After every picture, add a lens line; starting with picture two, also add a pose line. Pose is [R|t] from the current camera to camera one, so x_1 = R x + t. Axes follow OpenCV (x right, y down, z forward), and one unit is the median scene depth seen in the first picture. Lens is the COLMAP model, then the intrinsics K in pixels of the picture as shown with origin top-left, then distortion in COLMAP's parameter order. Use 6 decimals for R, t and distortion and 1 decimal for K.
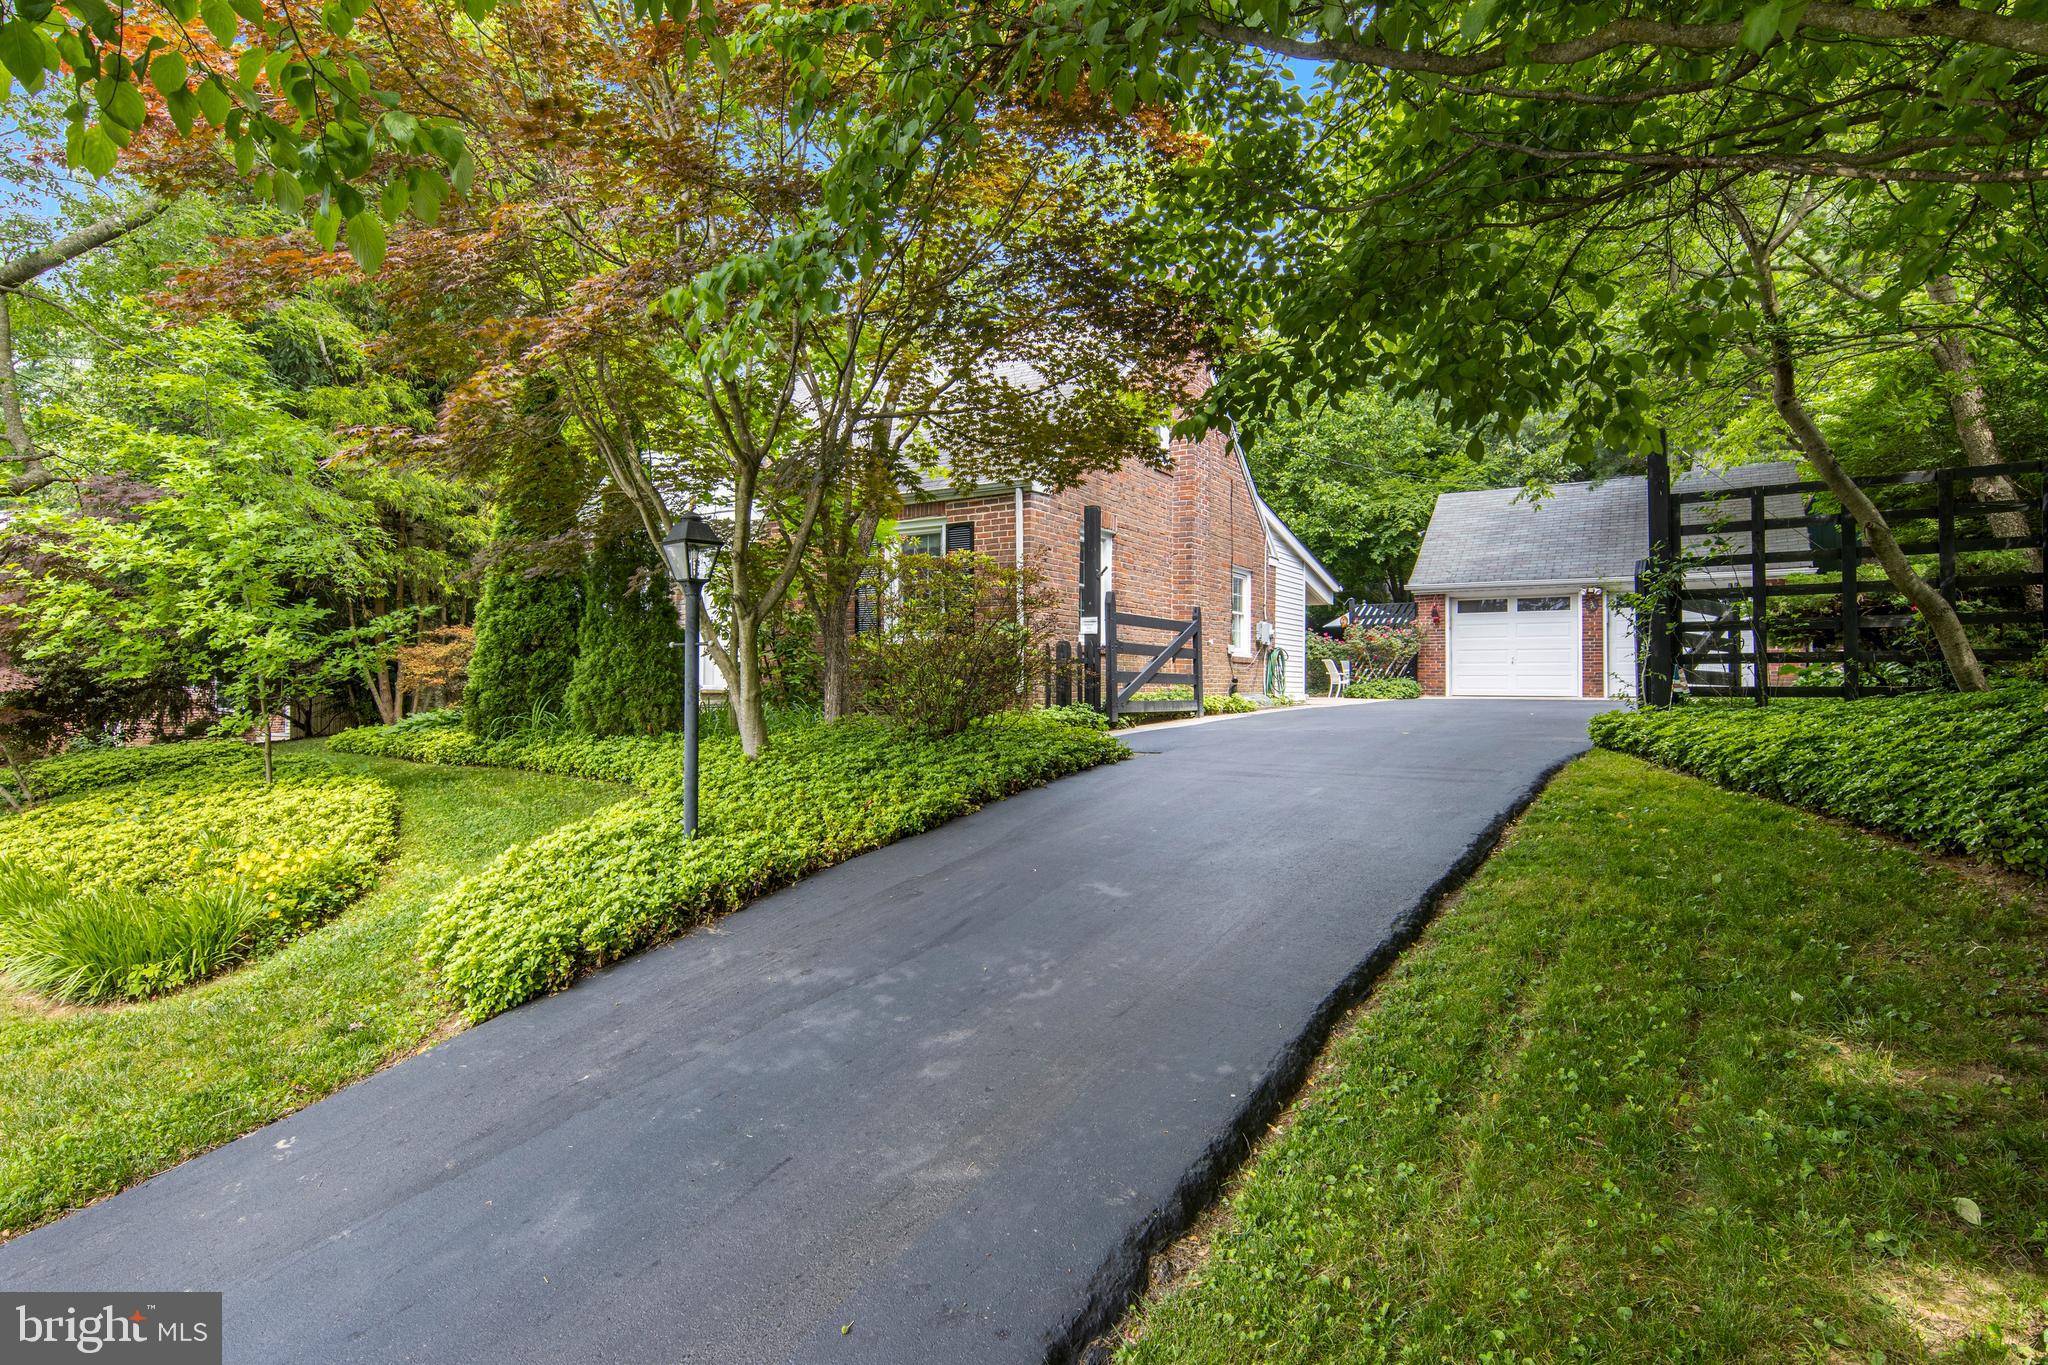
lens RADIAL K [[1044.0, 0, 1023.1], [0, 1044.0, 684.9], [0, 0, 1]] dist [0.010576, -0.001296]
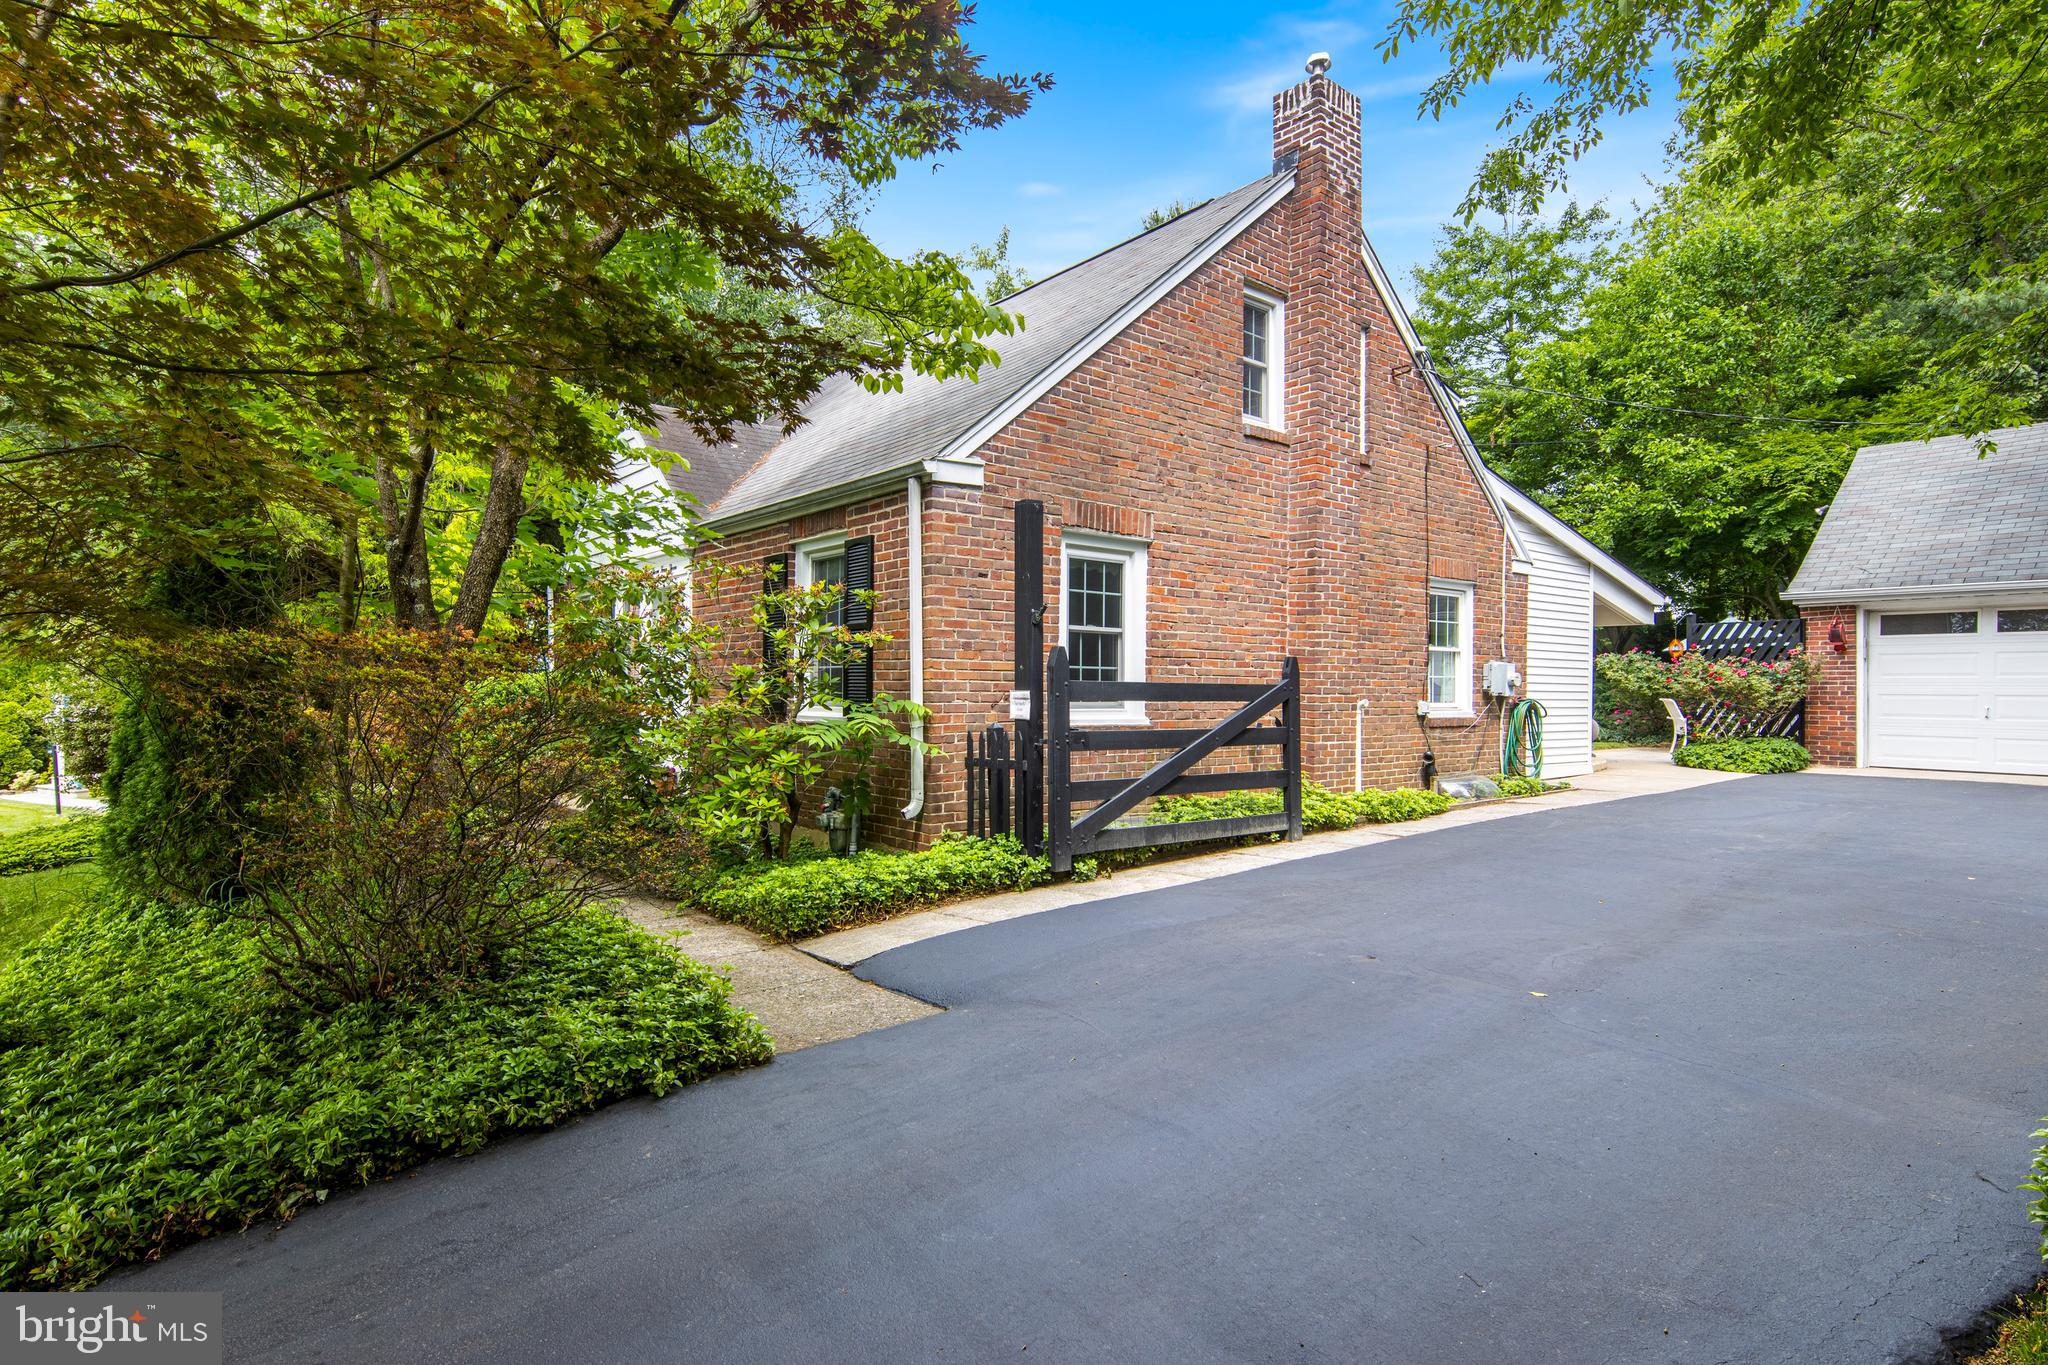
lens RADIAL K [[1044.0, 0, 1023.1], [0, 1044.0, 684.9], [0, 0, 1]] dist [0.010576, -0.001296]
pose [[0.944438, 0.001317, -0.328686, 0.149587], [-0.002566, 0.999991, -0.003367, -0.038381], [0.328679, 0.004023, 0.944433, 0.260054]]
